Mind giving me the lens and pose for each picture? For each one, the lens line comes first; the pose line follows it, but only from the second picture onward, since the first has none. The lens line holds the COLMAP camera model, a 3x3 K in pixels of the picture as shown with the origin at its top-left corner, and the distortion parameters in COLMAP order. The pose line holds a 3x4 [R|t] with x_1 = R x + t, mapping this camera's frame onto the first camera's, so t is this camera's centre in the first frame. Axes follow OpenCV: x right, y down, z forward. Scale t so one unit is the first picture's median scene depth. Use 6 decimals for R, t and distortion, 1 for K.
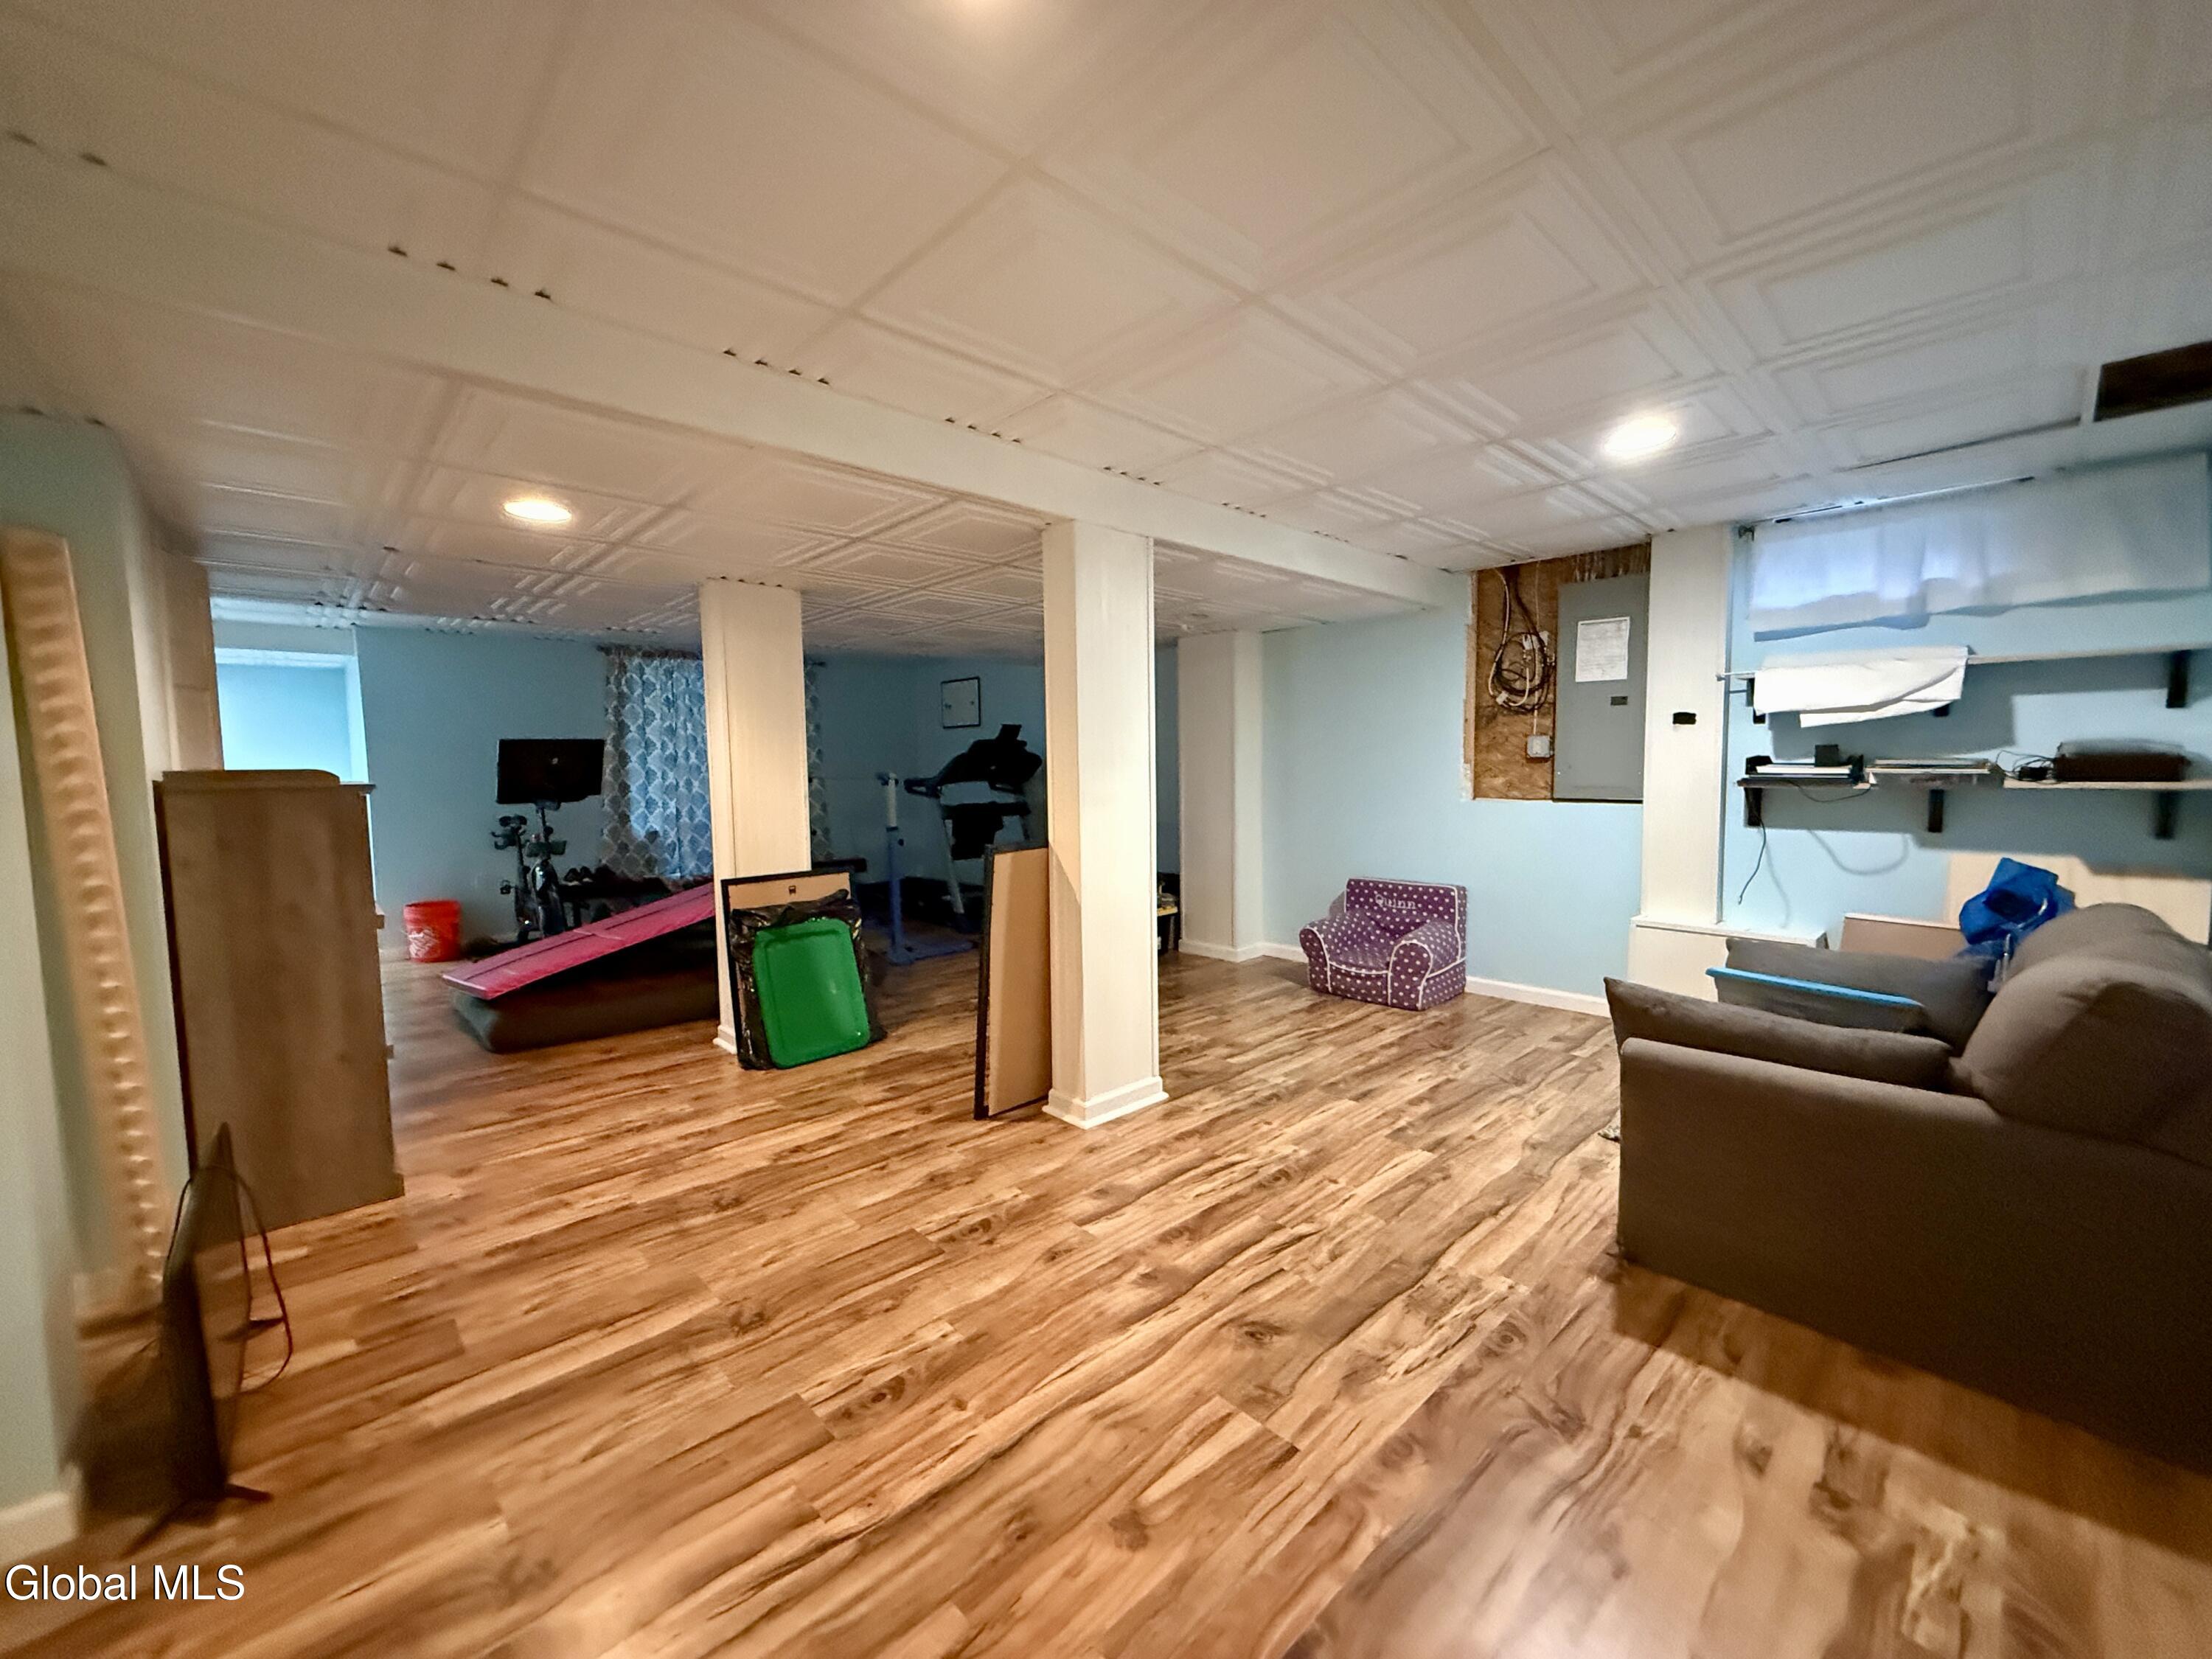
lens RADIAL K [[879.5, 0, 1080.2], [0, 879.5, 836.0], [0, 0, 1]] dist [-0.001006, 0.000322]
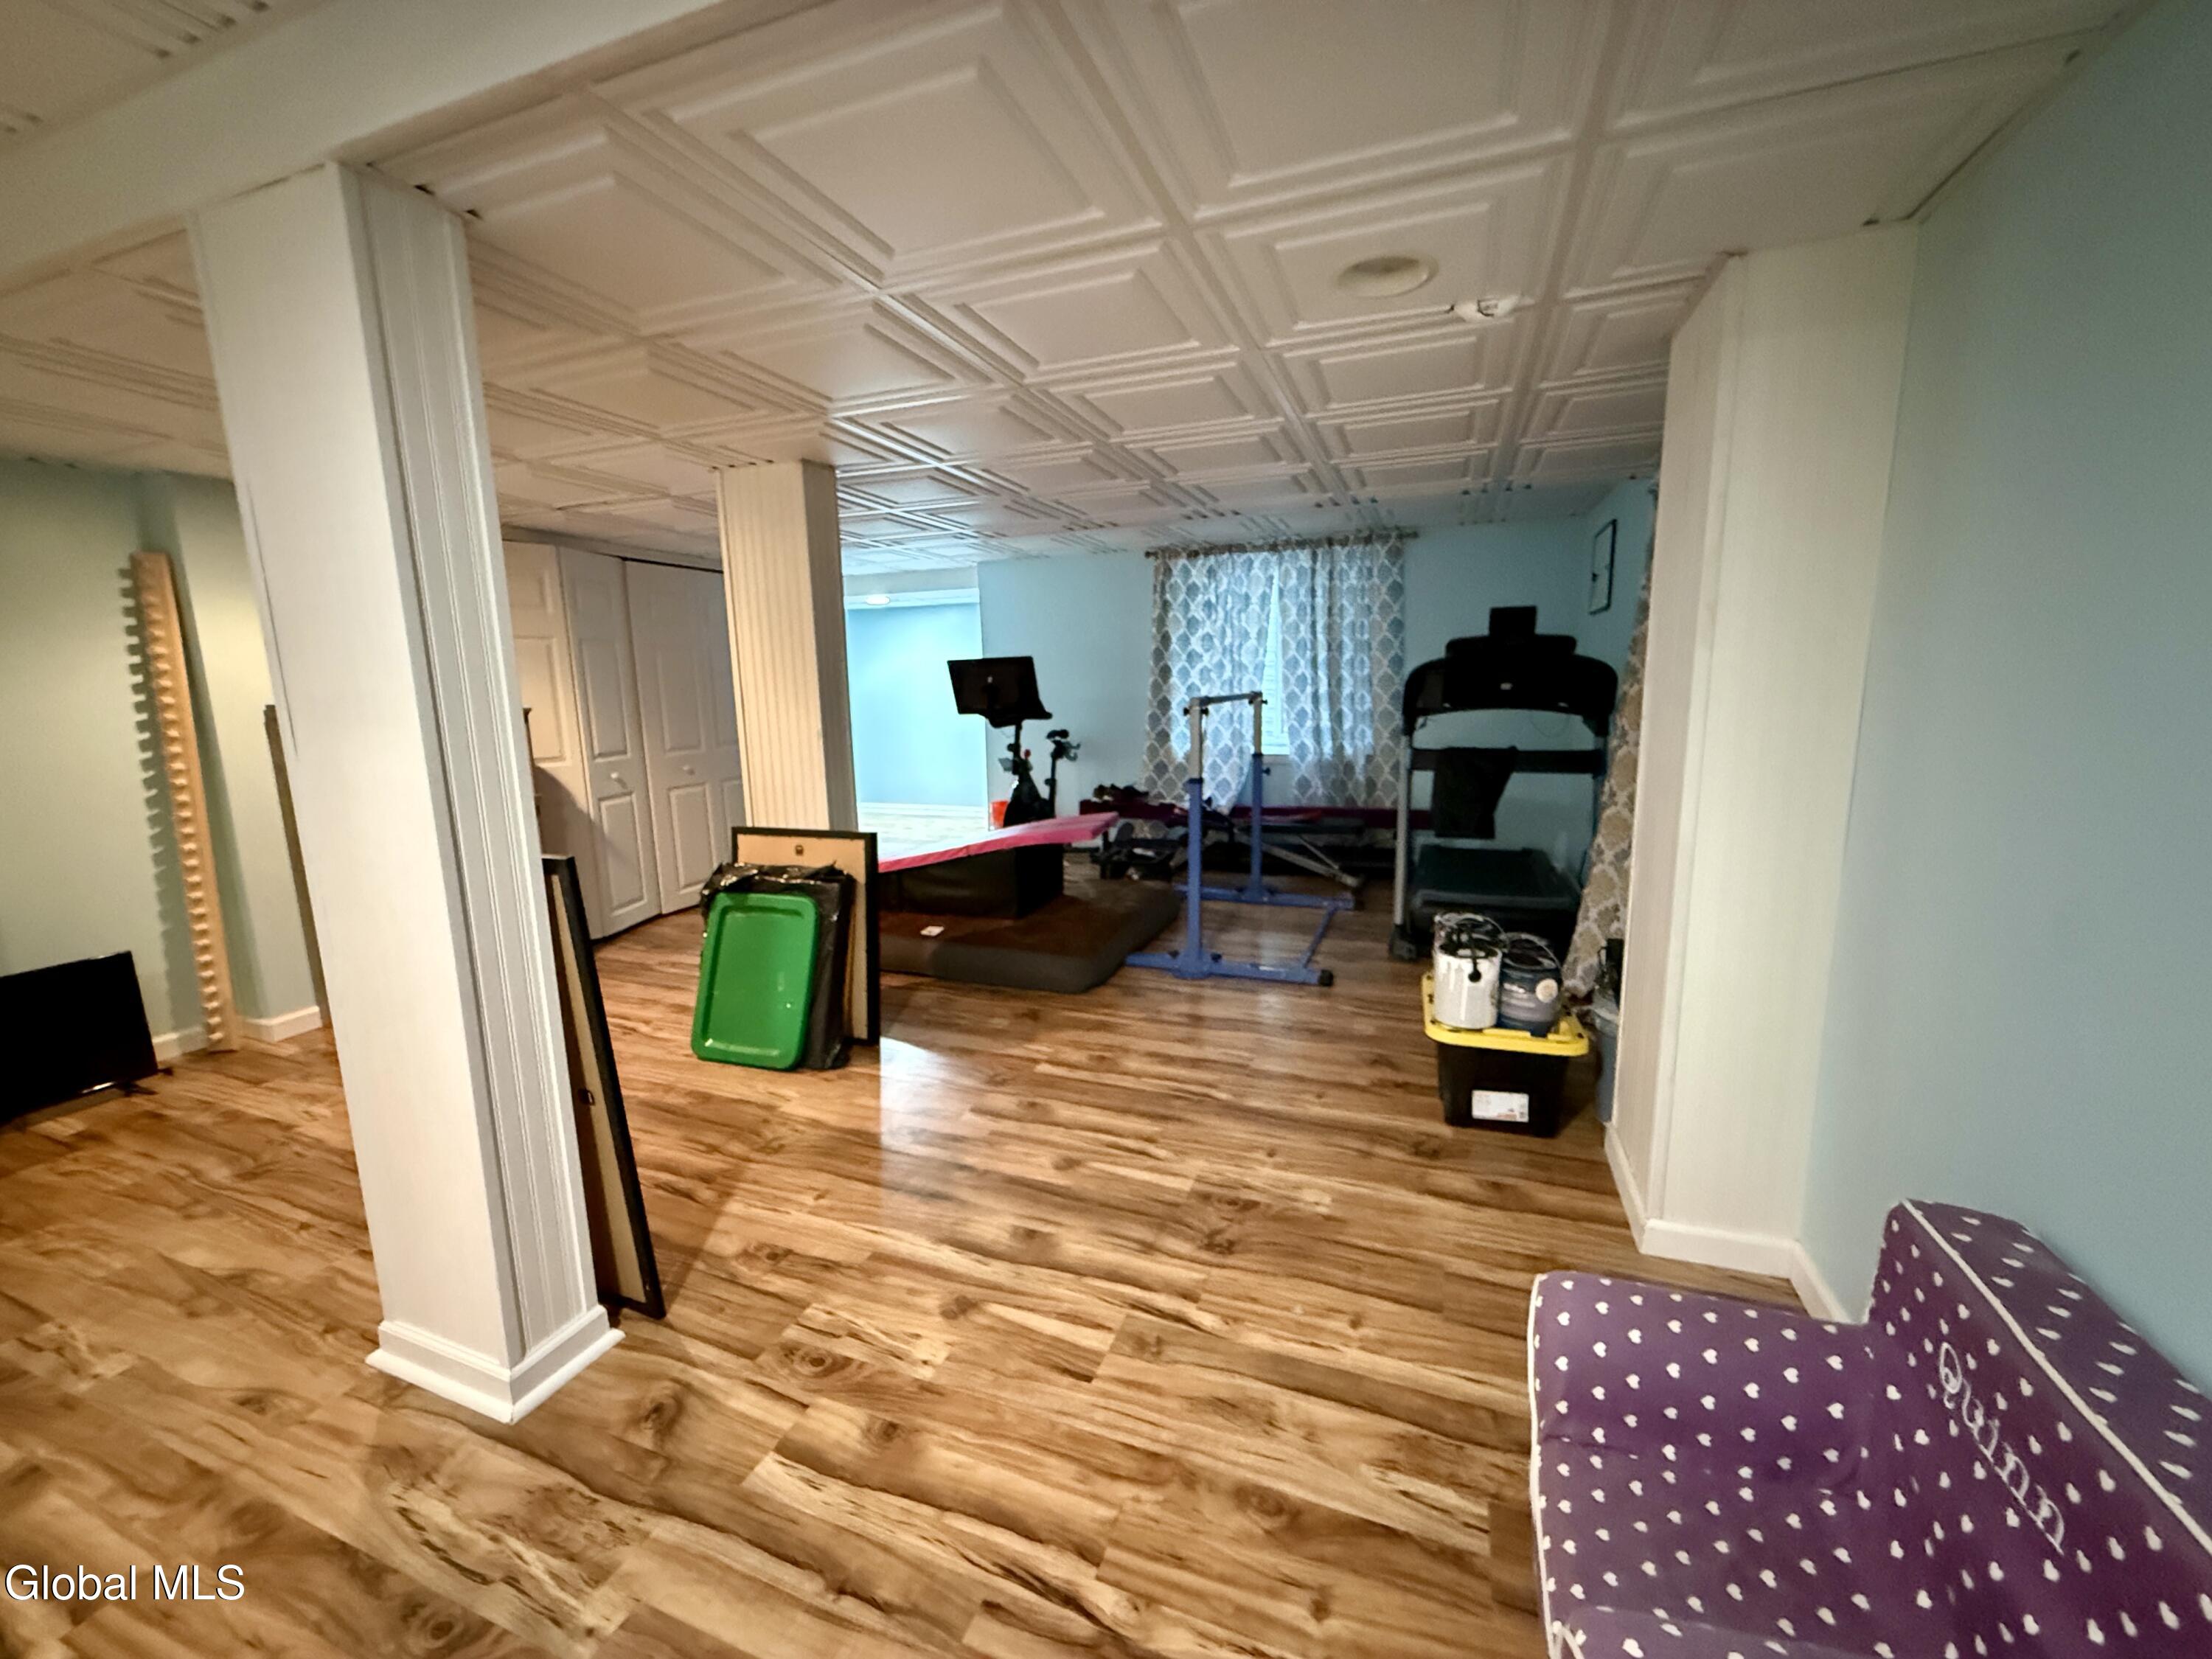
lens RADIAL K [[879.5, 0, 1103.4], [0, 879.5, 827.1], [0, 0, 1]] dist [-0.001006, 0.000322]
pose [[0.448821, 0.150655, -0.880831, 0.462718], [-0.058930, 0.988531, 0.139048, -0.080911], [0.891677, -0.010500, 0.452551, 0.808404]]
